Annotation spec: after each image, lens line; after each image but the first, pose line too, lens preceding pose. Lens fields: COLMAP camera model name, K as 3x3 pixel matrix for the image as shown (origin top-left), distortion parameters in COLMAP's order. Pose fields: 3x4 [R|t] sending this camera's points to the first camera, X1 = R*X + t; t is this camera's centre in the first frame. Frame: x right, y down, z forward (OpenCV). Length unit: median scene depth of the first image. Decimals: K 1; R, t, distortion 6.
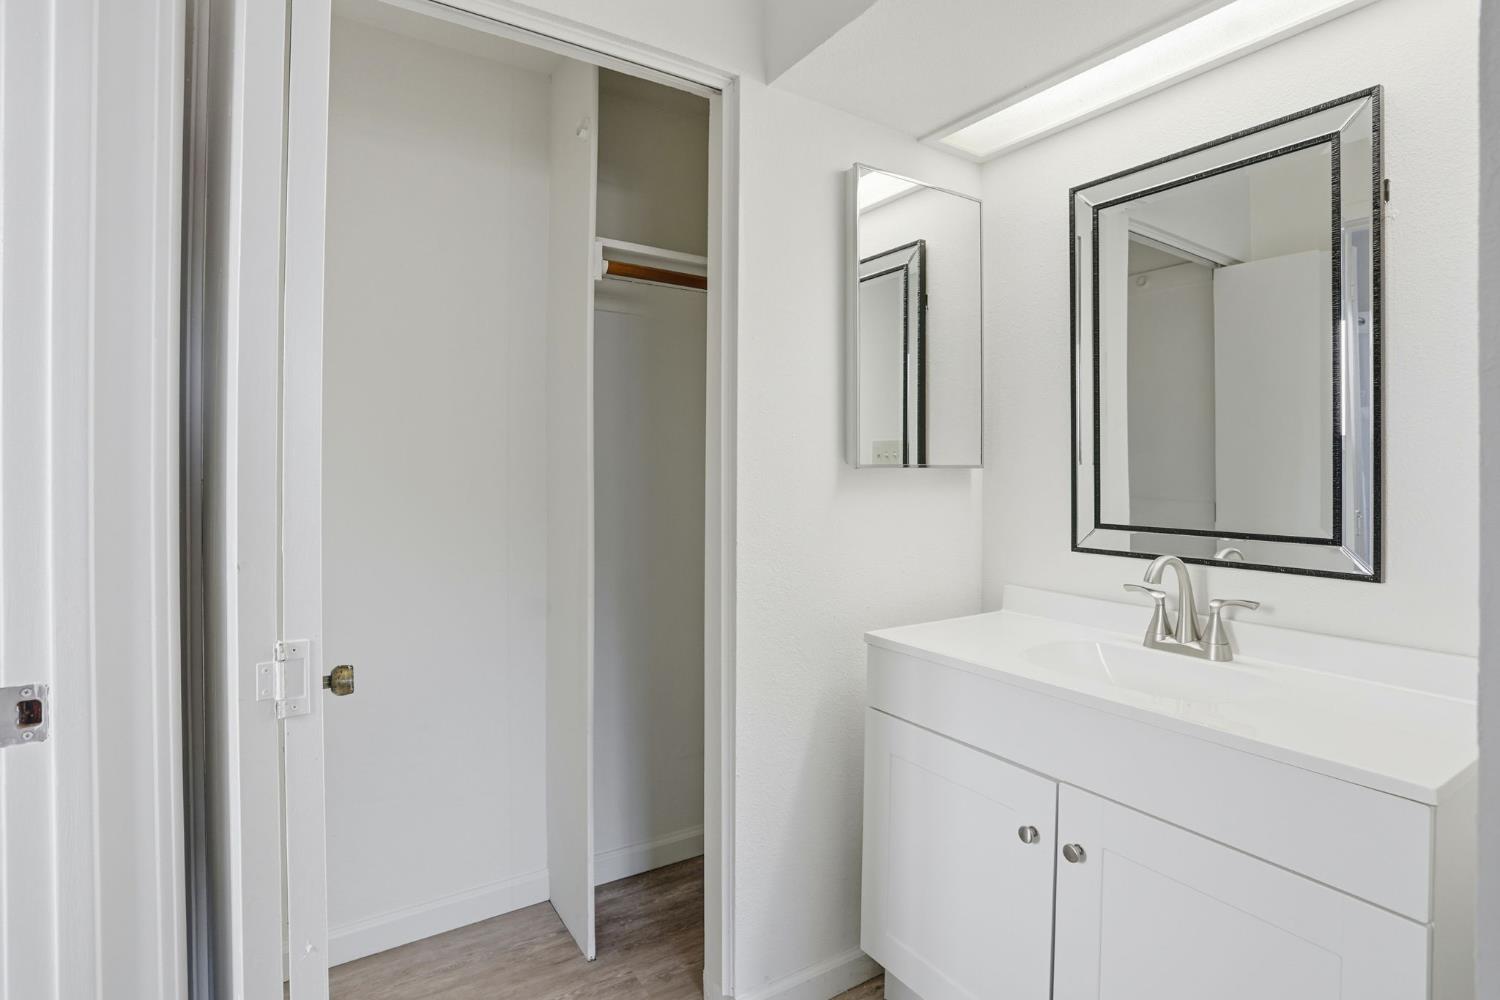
lens RADIAL K [[740.0, 0, 751.2], [0, 740.0, 466.7], [0, 0, 1]] dist [-0.057141, 0.027378]
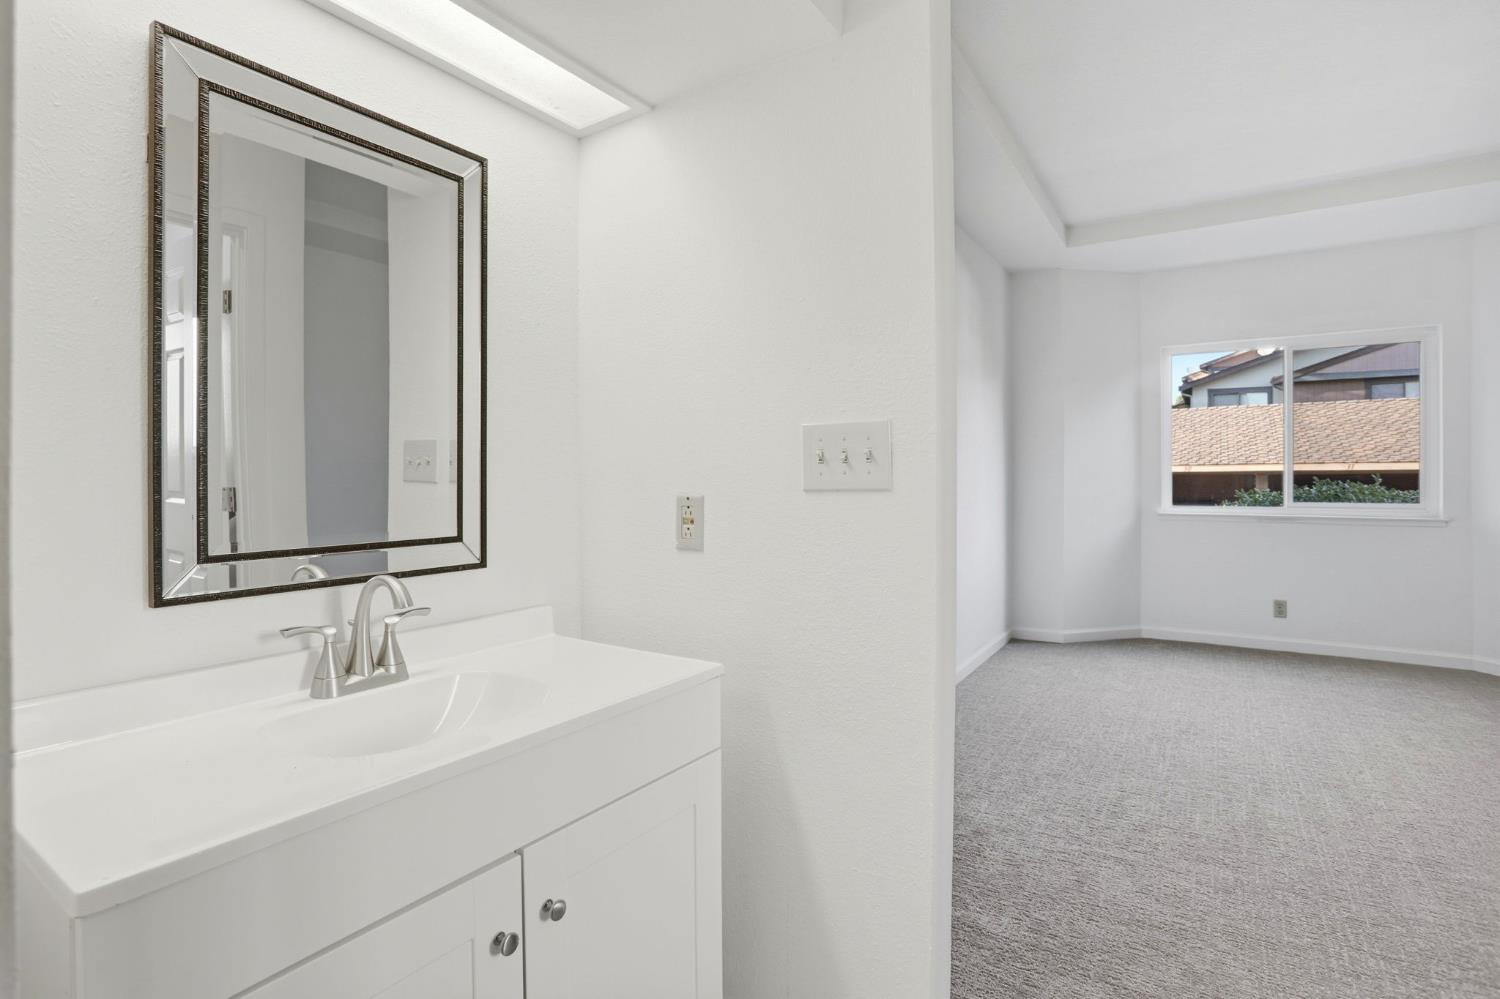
lens RADIAL K [[740.0, 0, 751.2], [0, 740.0, 466.2], [0, 0, 1]] dist [-0.057141, 0.027378]
pose [[-0.390023, 0.017331, 0.920642, -0.380094], [0.008401, 0.999848, -0.015263, 0.012180], [-0.920767, 0.001781, -0.390110, 0.931056]]
